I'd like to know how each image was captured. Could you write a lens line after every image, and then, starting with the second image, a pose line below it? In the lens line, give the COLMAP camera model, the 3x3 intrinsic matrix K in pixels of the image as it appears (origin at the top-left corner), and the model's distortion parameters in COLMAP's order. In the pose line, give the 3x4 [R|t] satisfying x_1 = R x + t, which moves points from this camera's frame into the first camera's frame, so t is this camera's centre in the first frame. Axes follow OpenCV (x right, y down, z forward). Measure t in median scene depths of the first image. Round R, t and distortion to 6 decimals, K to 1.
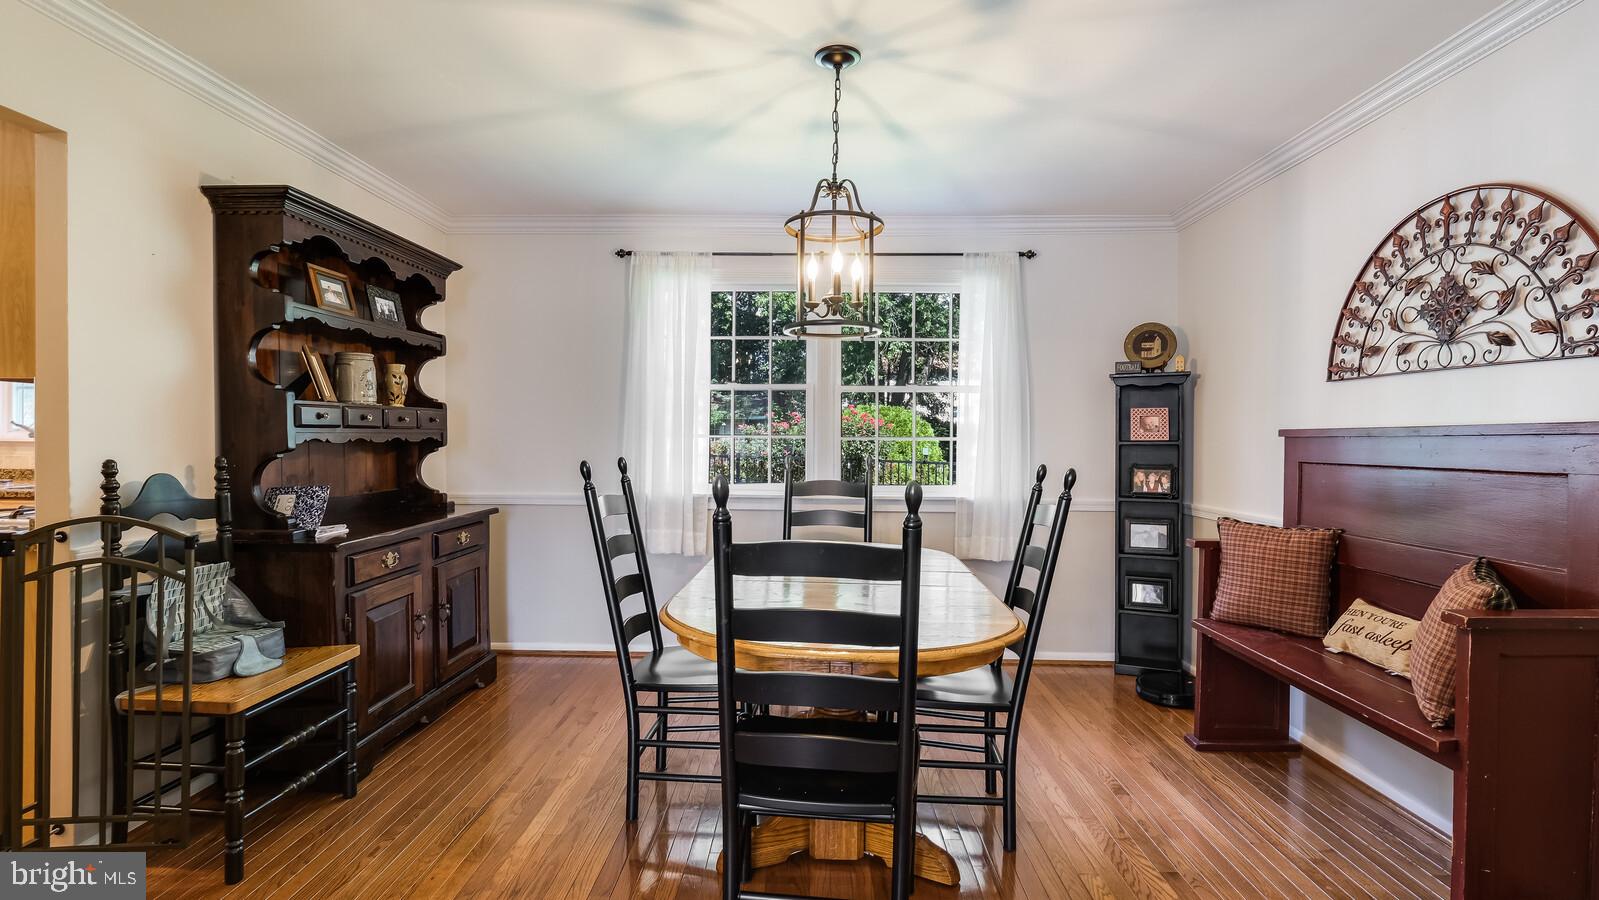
lens RADIAL K [[751.3, 0, 799.5], [0, 751.3, 450.0], [0, 0, 1]] dist [-0.001911, 0.000245]
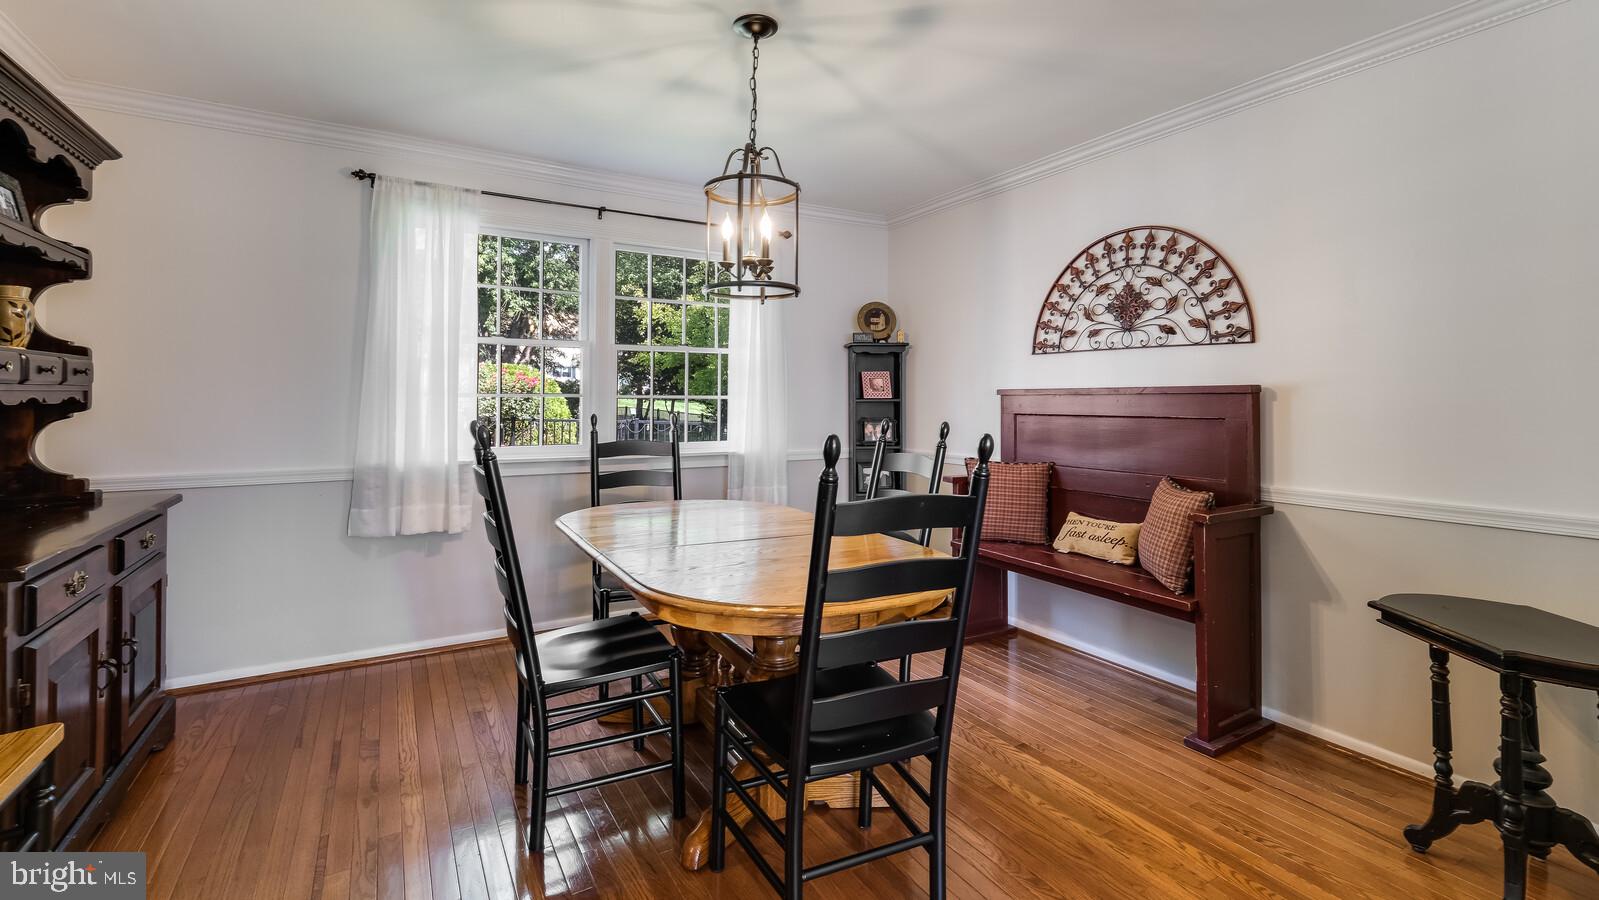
lens RADIAL K [[702.7, 0, 784.5], [0, 702.7, 390.9], [0, 0, 1]] dist [0.018479, 0.000389]
pose [[0.857382, 0.002128, 0.514676, -0.380420], [0.010671, 0.999703, -0.021911, -0.001965], [-0.514570, 0.024278, 0.857105, 0.153526]]
